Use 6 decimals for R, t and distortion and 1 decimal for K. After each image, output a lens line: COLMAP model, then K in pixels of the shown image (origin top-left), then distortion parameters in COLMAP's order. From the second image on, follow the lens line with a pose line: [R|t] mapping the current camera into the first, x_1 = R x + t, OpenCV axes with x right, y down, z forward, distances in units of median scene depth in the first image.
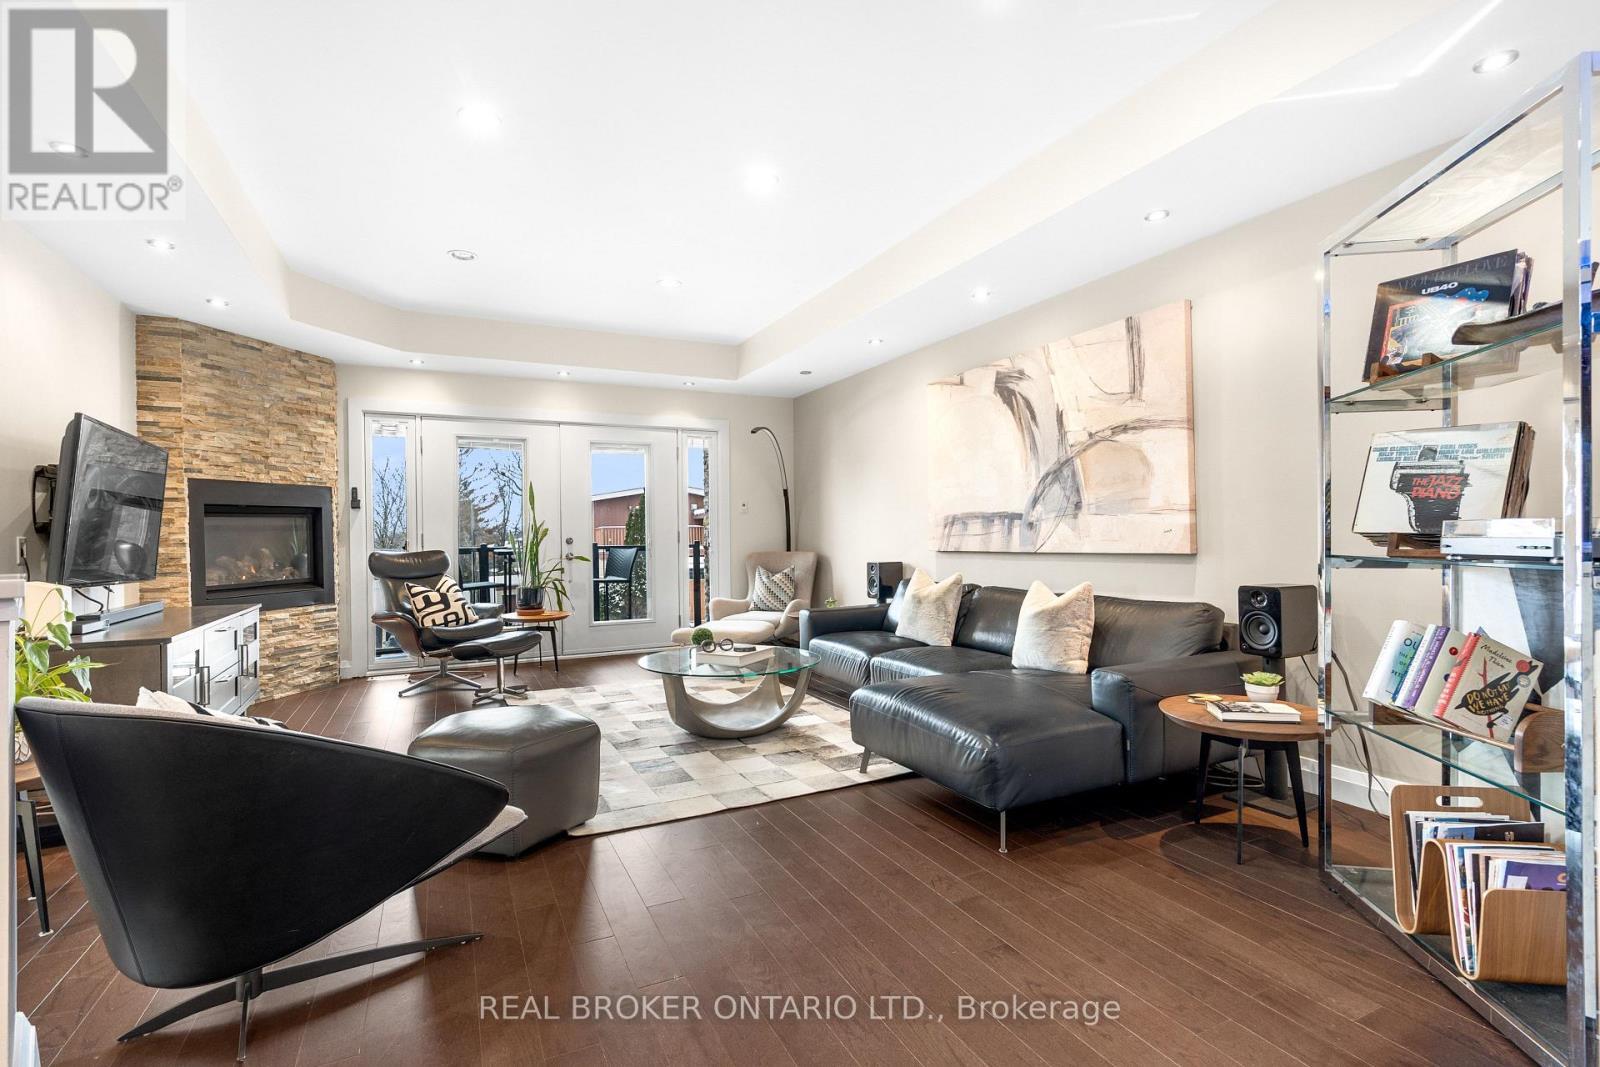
lens RADIAL K [[731.2, 0, 800.0], [0, 731.2, 533.5], [0, 0, 1]] dist [-0.000949, 0.001038]
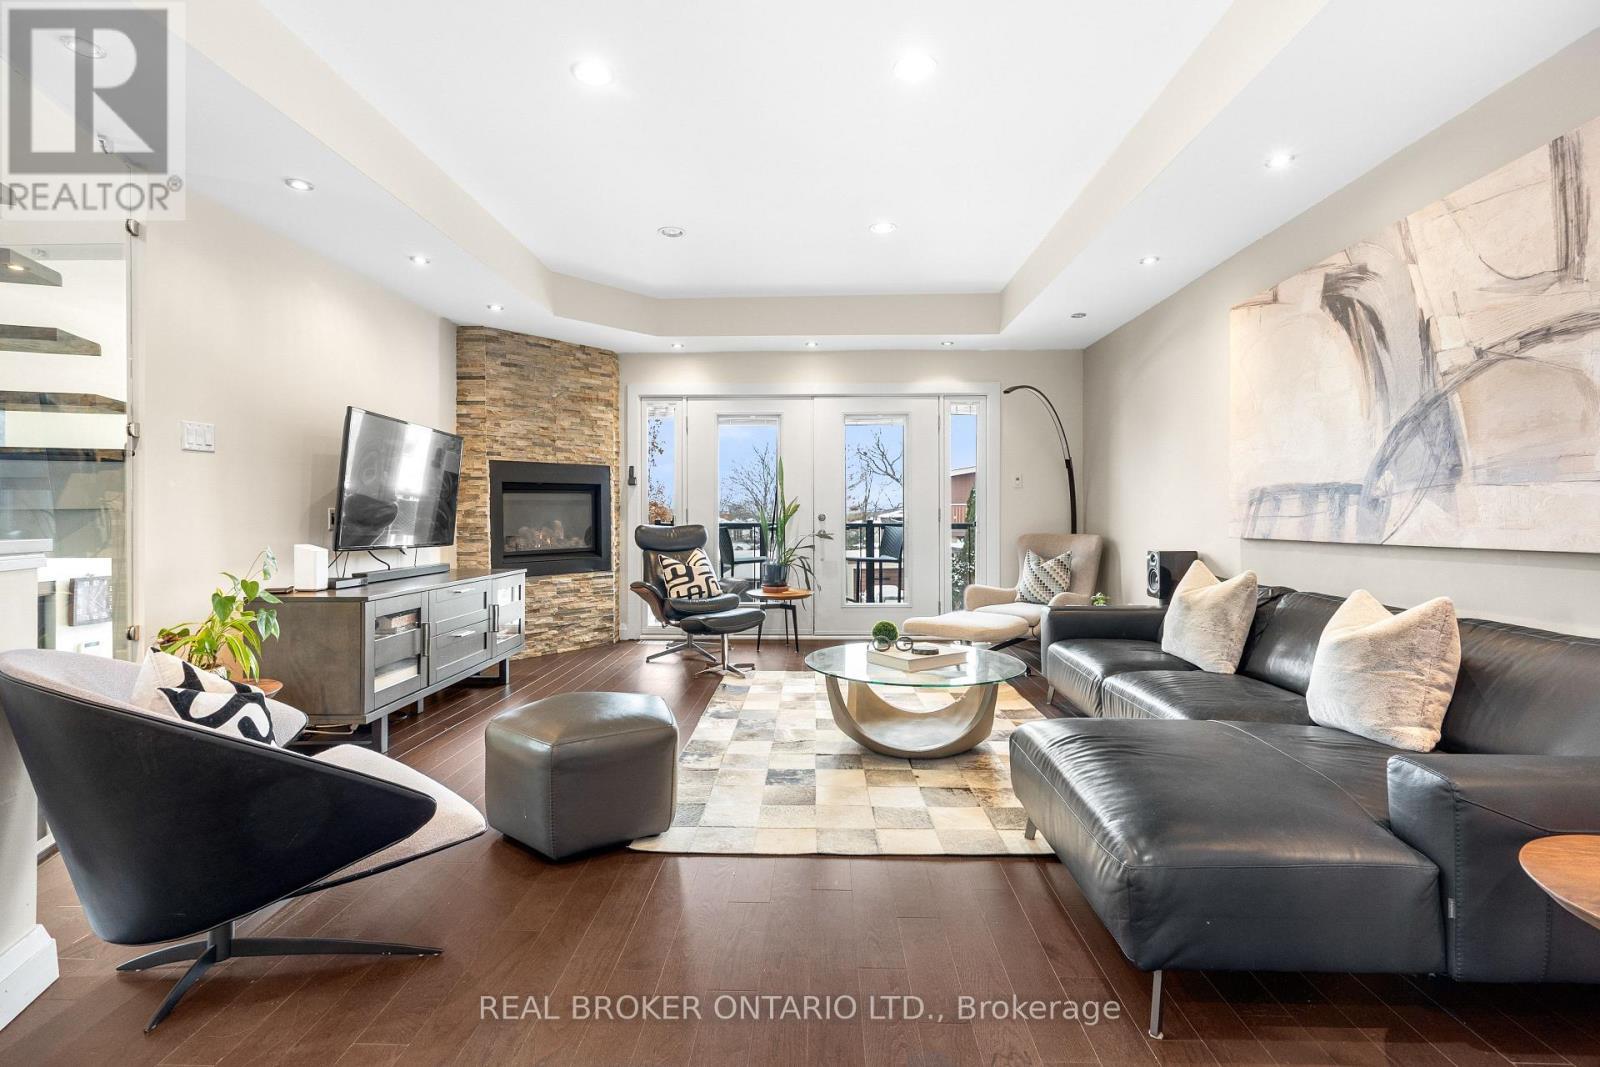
lens RADIAL K [[738.5, 0, 798.4], [0, 738.5, 513.9], [0, 0, 1]] dist [0.000641, 0.001294]
pose [[0.884427, 0.010862, -0.466552, 0.158141], [-0.009296, 0.999941, 0.005658, -0.000155], [0.466585, -0.000667, 0.884476, 0.168391]]
